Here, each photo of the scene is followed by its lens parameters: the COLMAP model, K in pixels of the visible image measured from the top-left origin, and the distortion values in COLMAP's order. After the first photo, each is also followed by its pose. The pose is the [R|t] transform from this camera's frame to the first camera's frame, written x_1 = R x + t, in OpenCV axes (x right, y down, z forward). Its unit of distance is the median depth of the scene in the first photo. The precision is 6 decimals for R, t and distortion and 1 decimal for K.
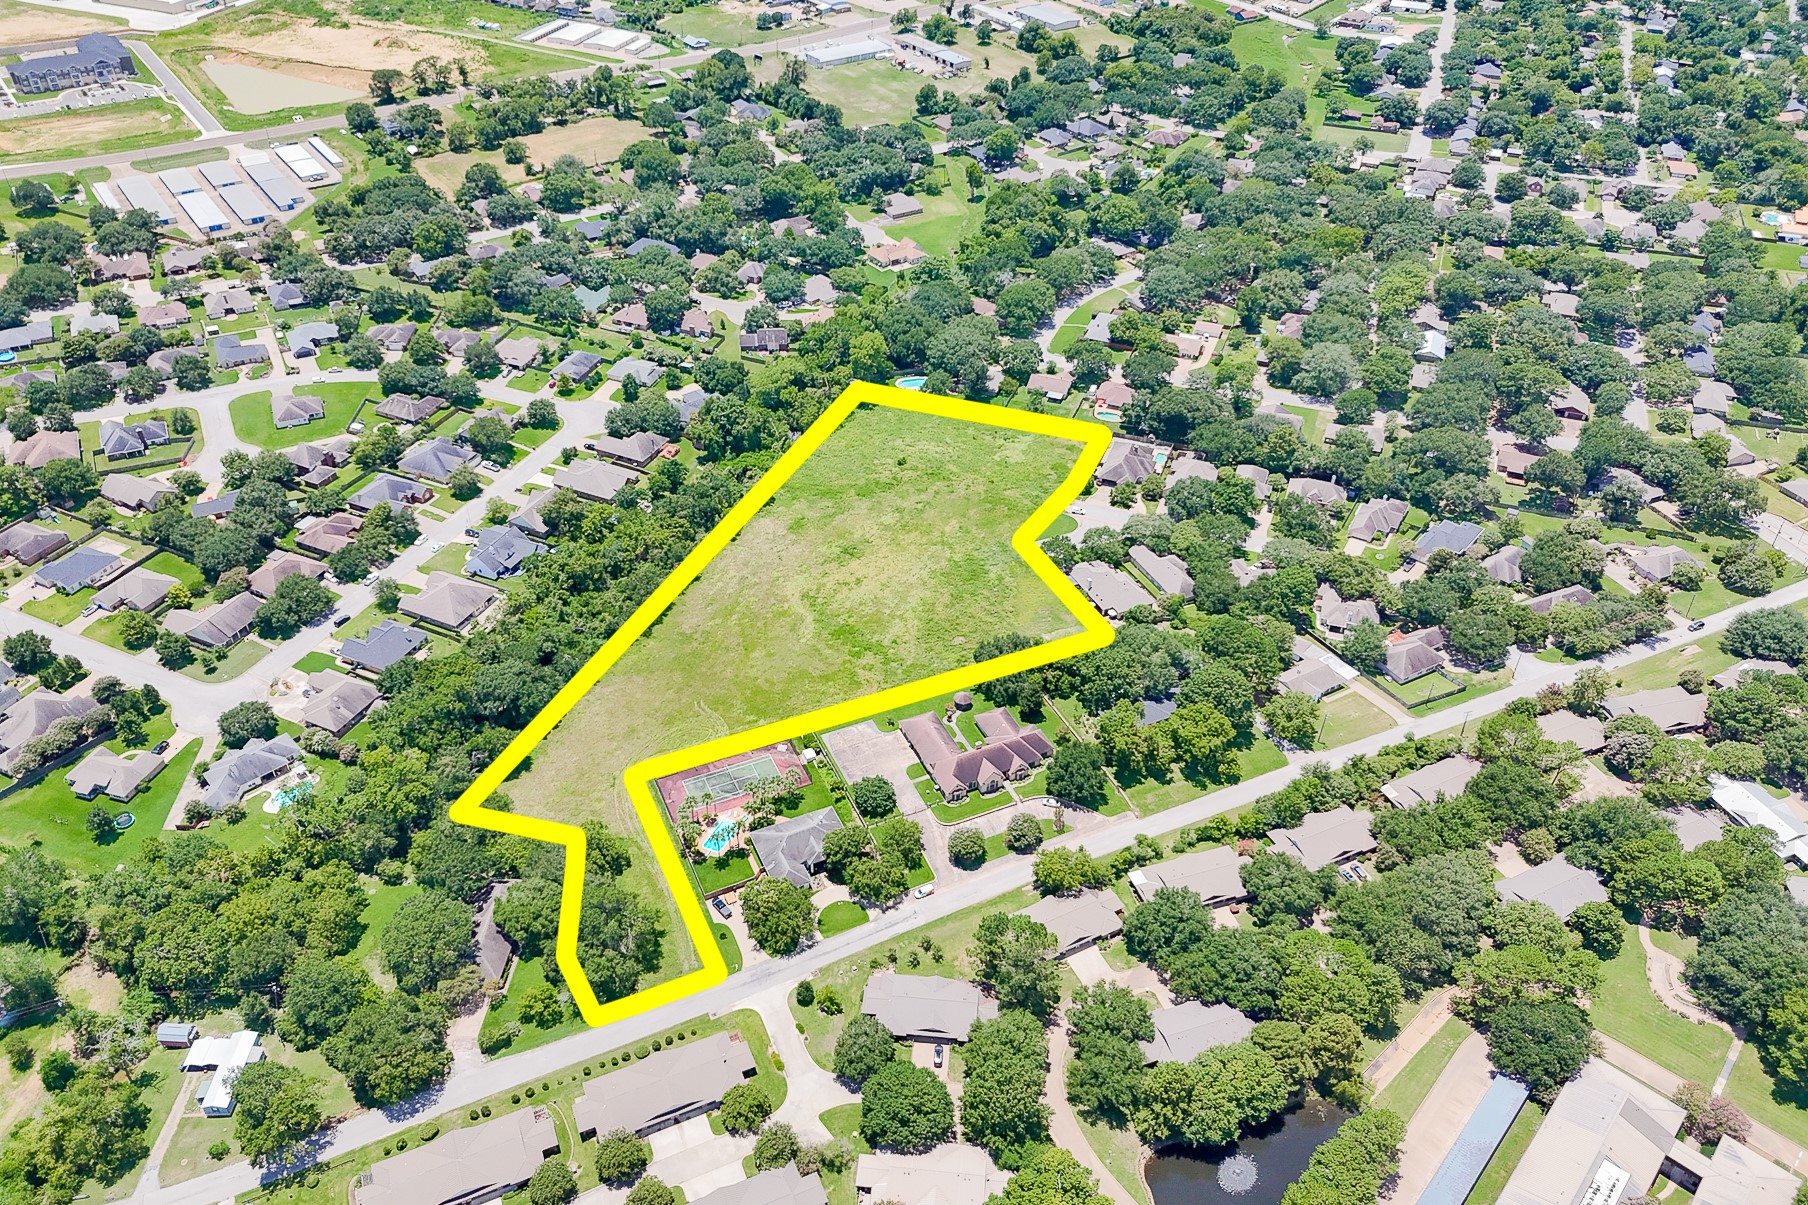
lens RADIAL K [[1337.6, 0, 904.0], [0, 1337.6, 602.5], [0, 0, 1]] dist [0.050167, -0.036040]
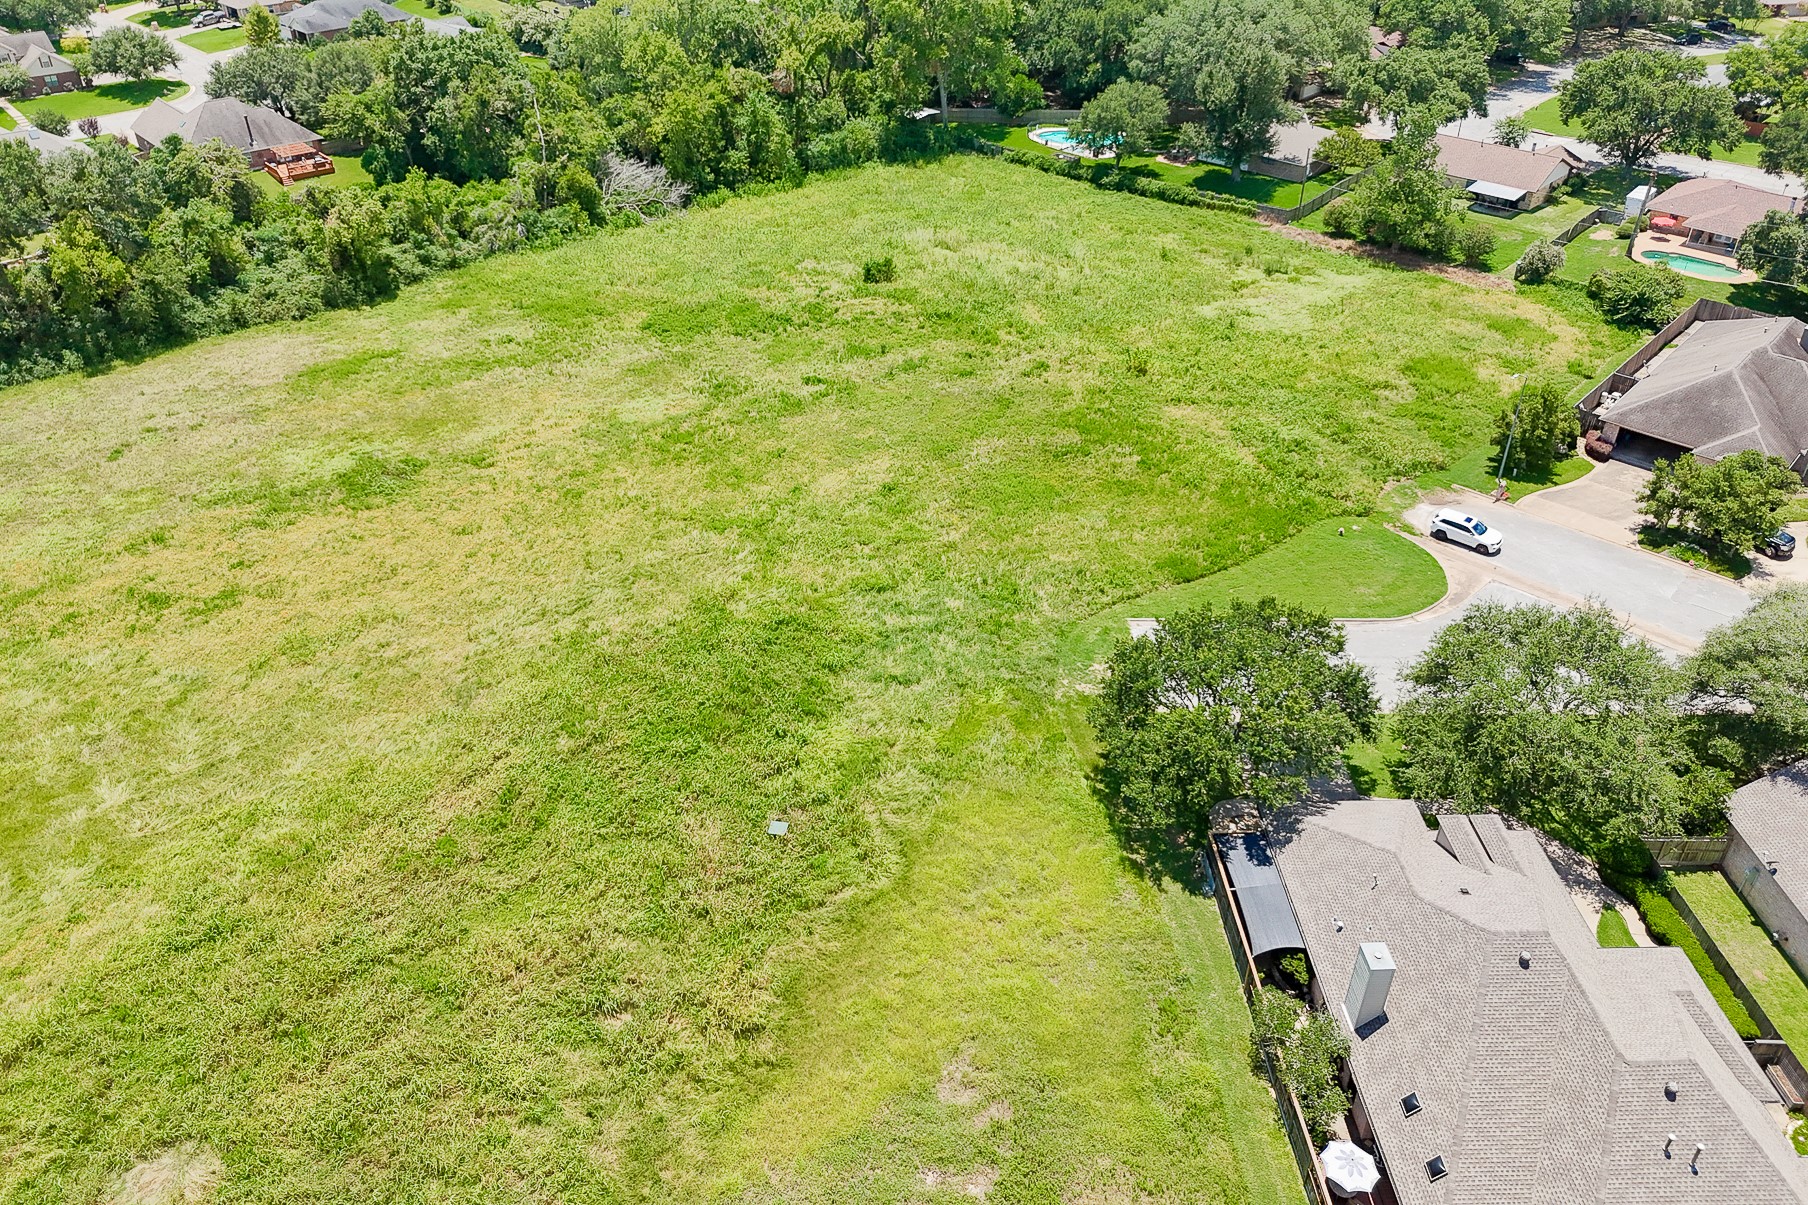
lens RADIAL K [[1309.0, 0, 909.8], [0, 1309.0, 572.8], [0, 0, 1]] dist [0.045629, -0.027667]
pose [[0.924322, 0.208989, -0.319300, 0.120628], [-0.231306, 0.972315, -0.033193, -0.036206], [0.303524, 0.104537, 0.947072, 0.800829]]
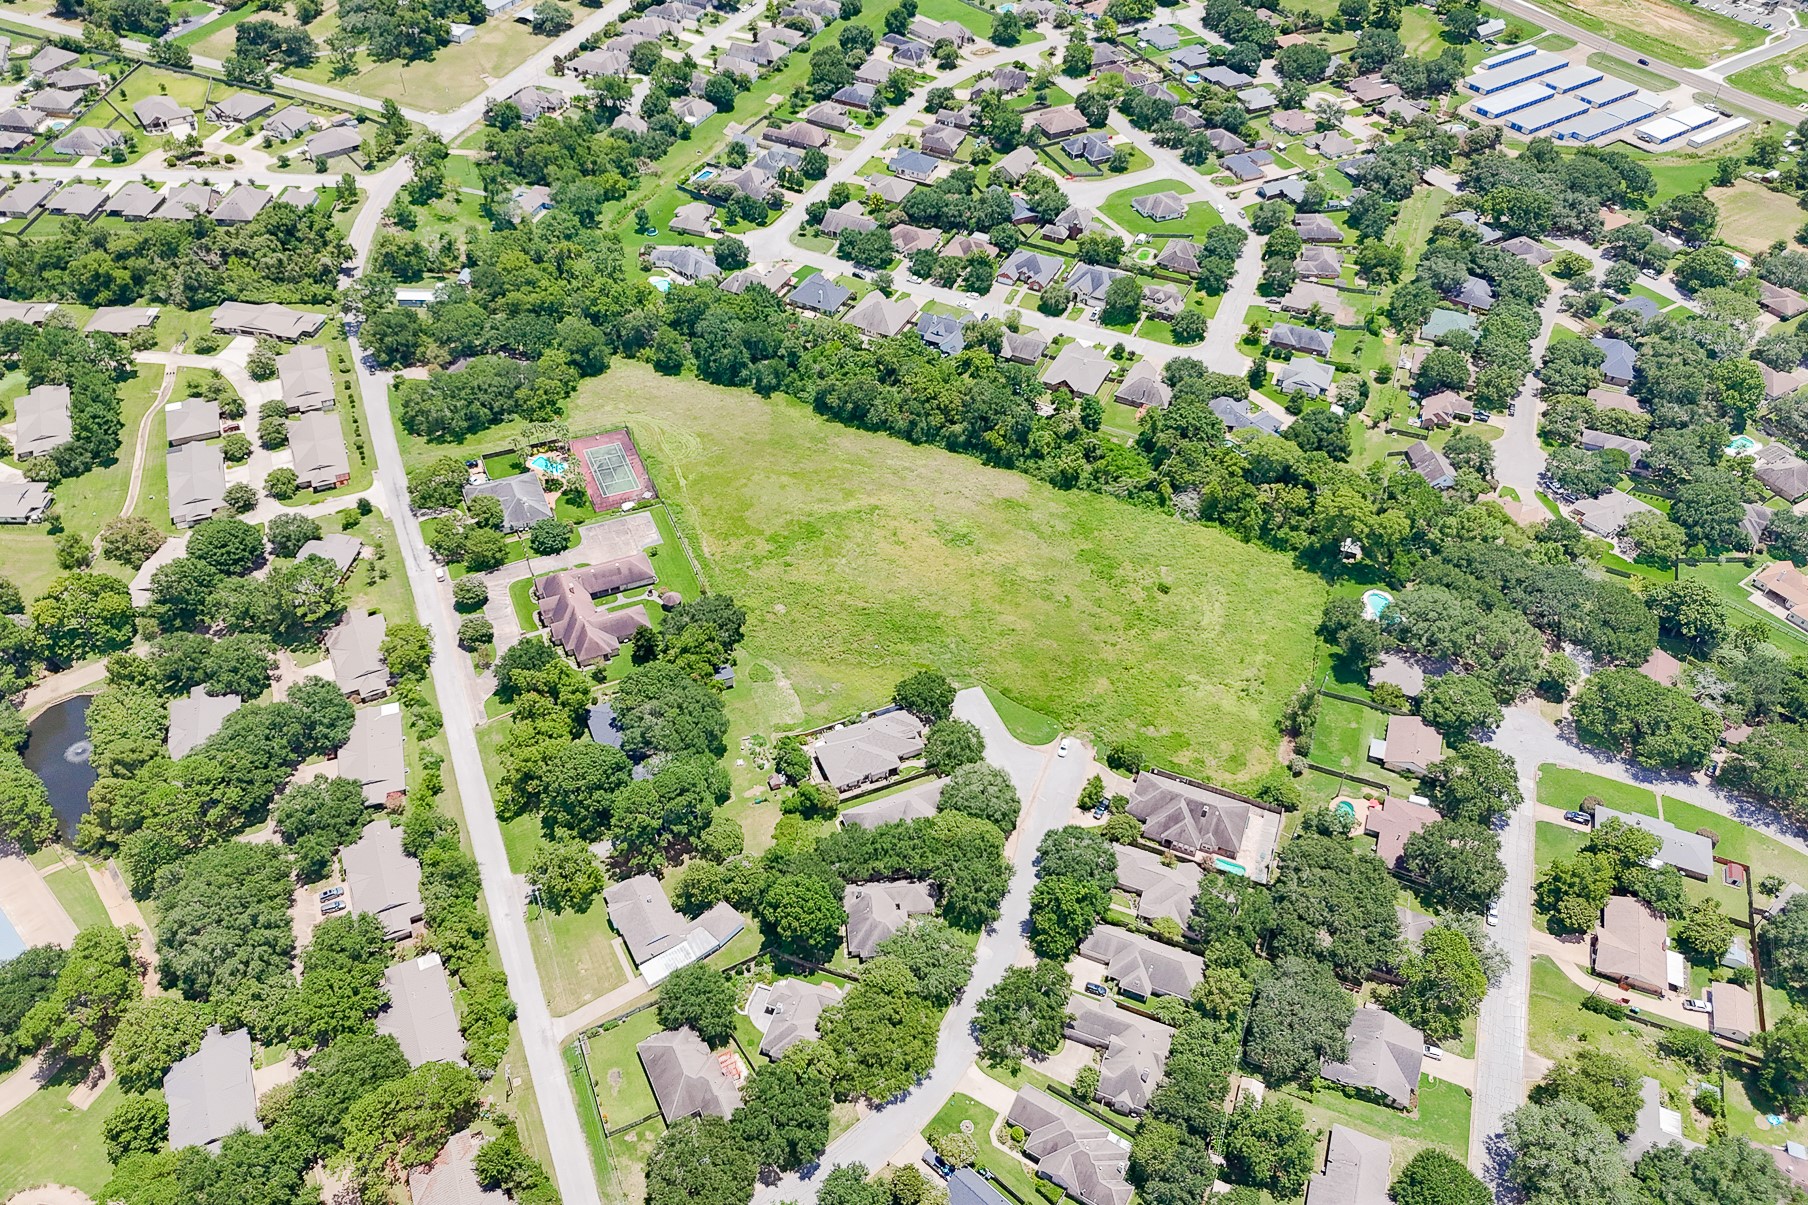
lens RADIAL K [[1287.2, 0, 904.0], [0, 1287.2, 602.5], [0, 0, 1]] dist [0.047207, -0.030827]
pose [[-0.015117, 0.681406, -0.731749, 0.602598], [-0.634809, 0.558880, 0.533545, -0.439966], [0.772521, 0.472587, 0.424115, 0.620864]]
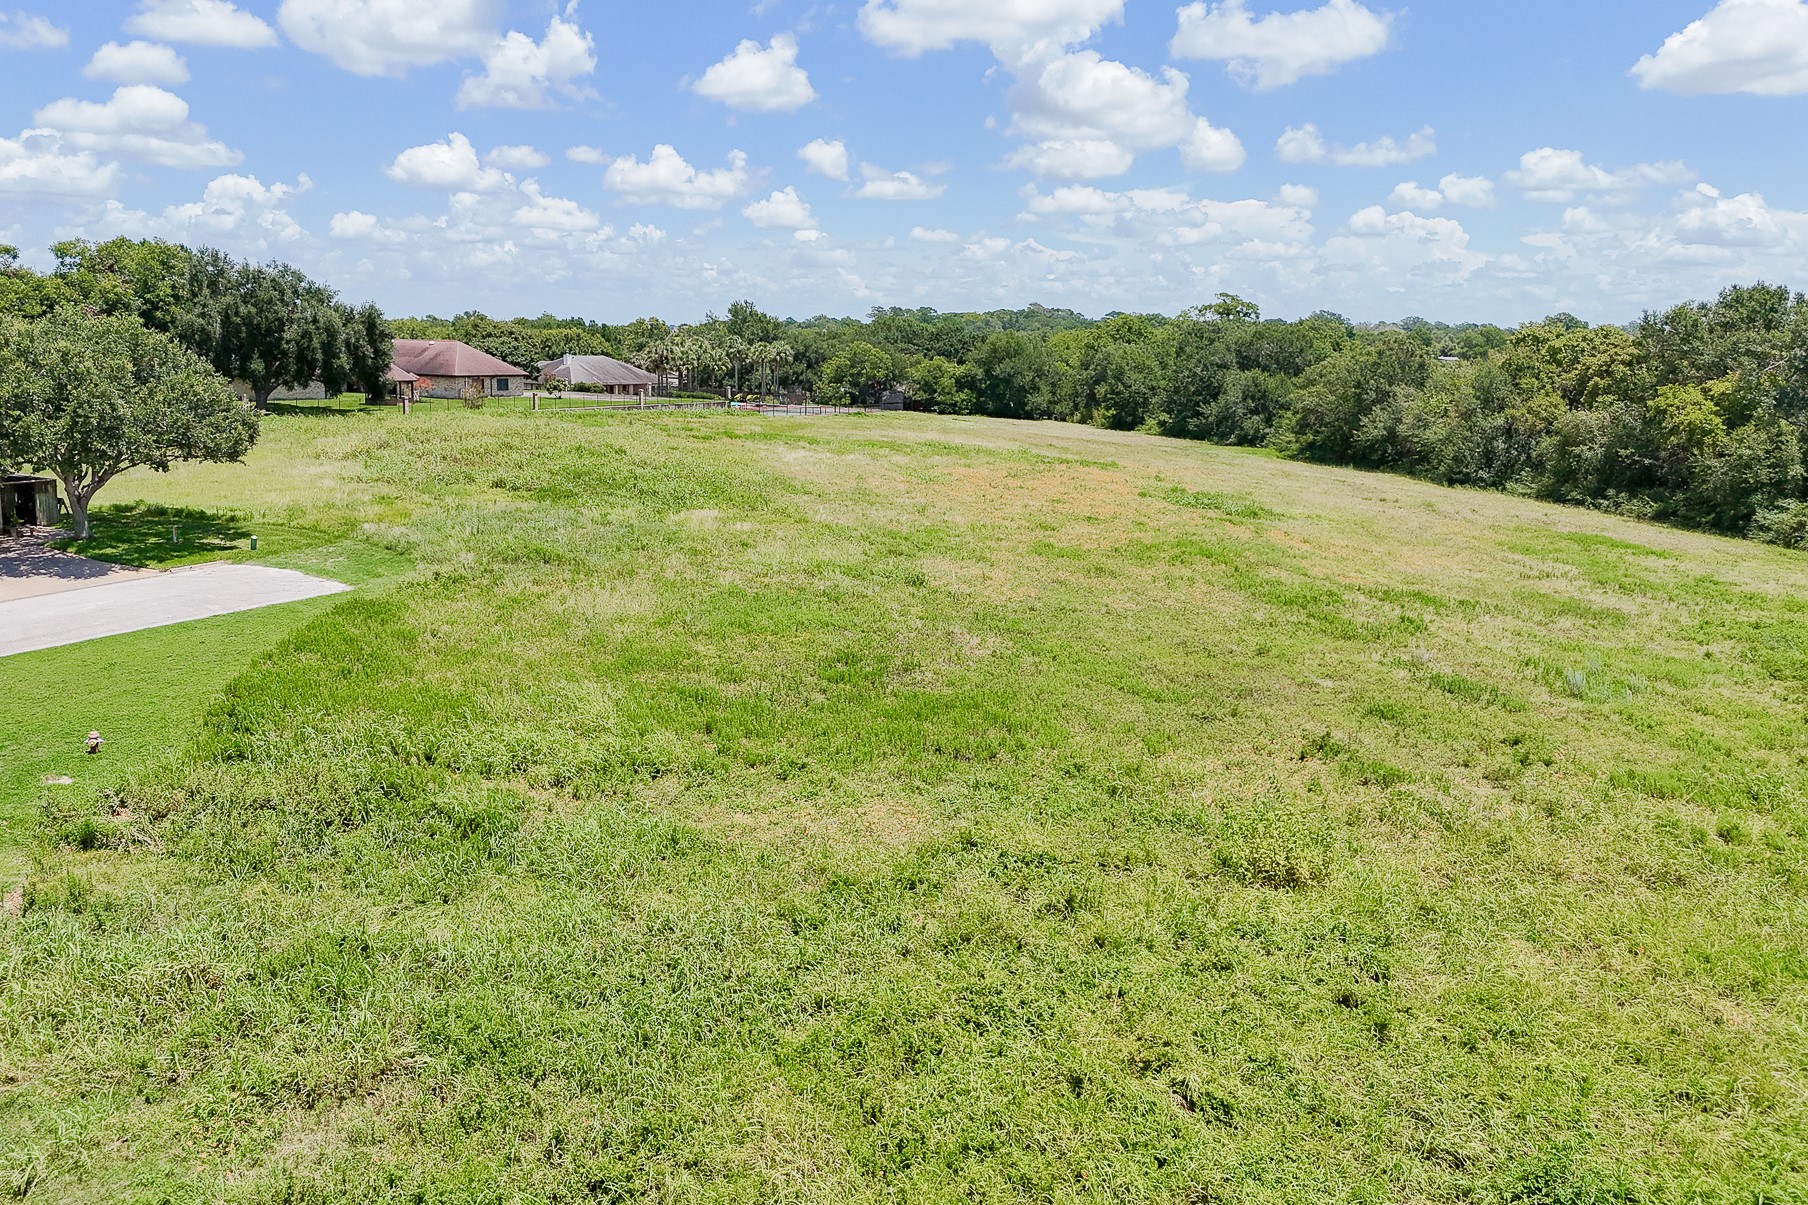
lens RADIAL K [[1309.0, 0, 909.8], [0, 1309.0, 572.8], [0, 0, 1]] dist [0.045629, -0.027667]
pose [[-0.808524, 0.077910, -0.583283, 0.118500], [-0.381038, 0.686032, 0.619815, -0.138727], [0.448440, 0.723388, -0.524986, 1.077817]]
